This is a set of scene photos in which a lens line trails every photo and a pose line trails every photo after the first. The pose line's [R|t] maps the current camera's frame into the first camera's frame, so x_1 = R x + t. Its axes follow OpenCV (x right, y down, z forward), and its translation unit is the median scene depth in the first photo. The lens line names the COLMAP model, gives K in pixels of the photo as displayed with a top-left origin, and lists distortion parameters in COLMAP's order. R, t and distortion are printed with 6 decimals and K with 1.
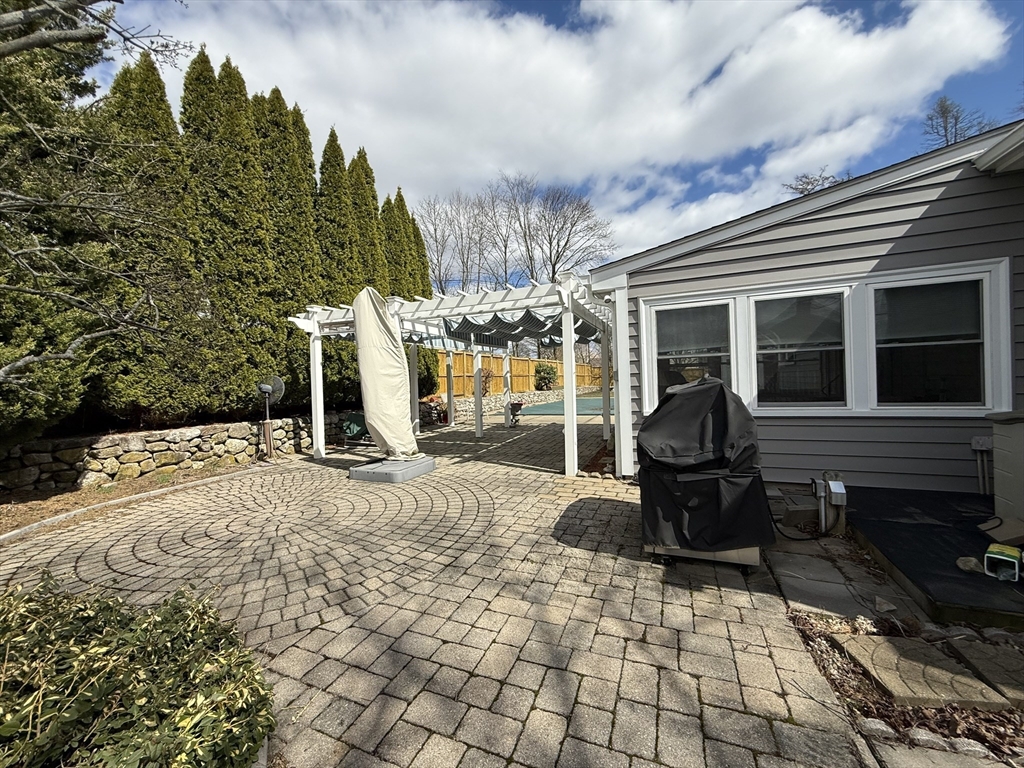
lens RADIAL K [[406.8, 0, 505.3], [0, 406.8, 380.1], [0, 0, 1]] dist [-0.001372, 0.000770]
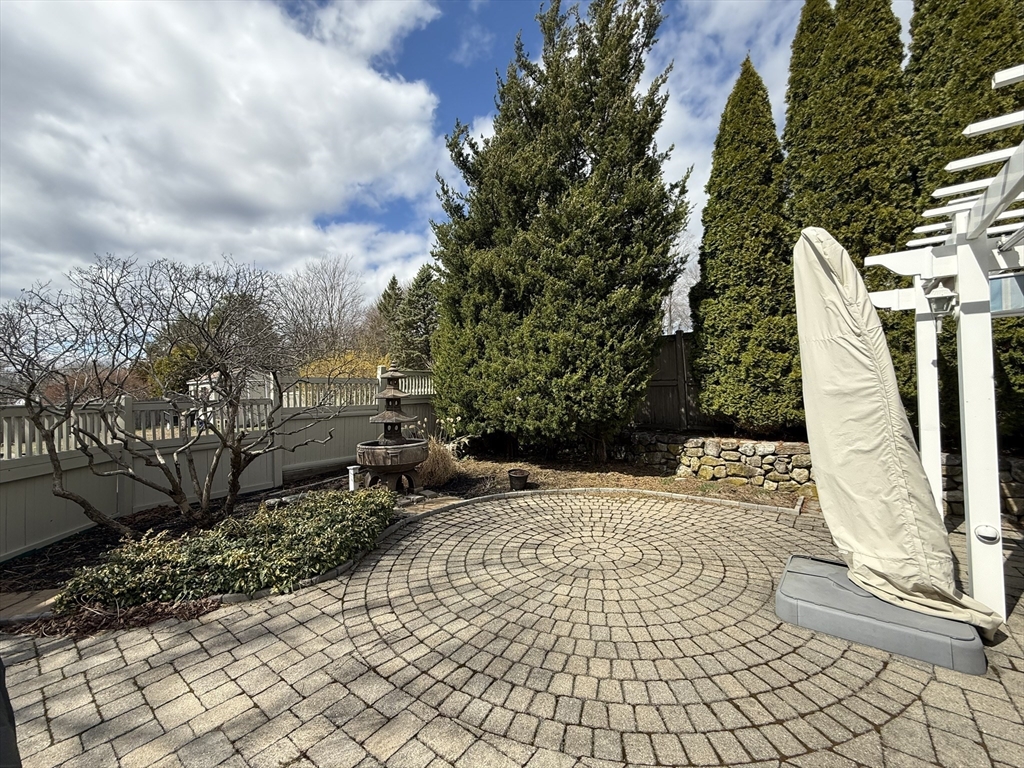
lens RADIAL K [[406.8, 0, 513.3], [0, 406.8, 381.8], [0, 0, 1]] dist [-0.001372, 0.000770]
pose [[-0.258819, 0.012665, -0.965843, 0.444191], [0.030033, 0.999536, 0.005058, -0.071046], [0.965459, -0.027698, -0.259080, 1.239075]]
